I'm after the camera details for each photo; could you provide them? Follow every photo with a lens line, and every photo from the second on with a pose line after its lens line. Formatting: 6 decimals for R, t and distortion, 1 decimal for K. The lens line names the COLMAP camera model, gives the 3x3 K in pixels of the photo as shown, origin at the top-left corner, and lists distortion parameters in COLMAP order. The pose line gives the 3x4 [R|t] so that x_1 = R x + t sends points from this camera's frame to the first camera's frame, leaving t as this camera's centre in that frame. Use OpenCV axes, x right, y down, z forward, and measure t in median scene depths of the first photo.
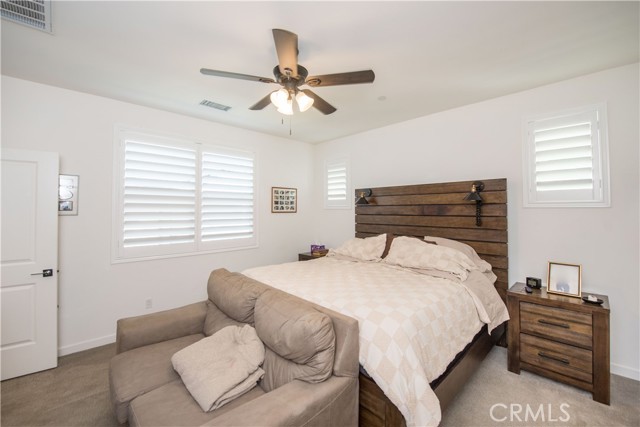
lens RADIAL K [[263.6, 0, 319.7], [0, 263.6, 208.1], [0, 0, 1]] dist [-0.011670, -0.004002]
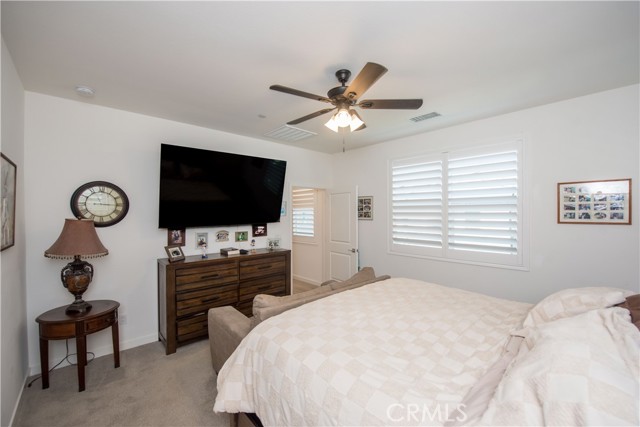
lens RADIAL K [[263.6, 0, 318.8], [0, 263.6, 214.6], [0, 0, 1]] dist [-0.011670, -0.004002]
pose [[-0.018339, -0.000762, -0.999832, 0.561890], [0.001117, 0.999999, -0.000783, -0.004428], [0.999831, -0.001131, -0.018338, 0.520213]]
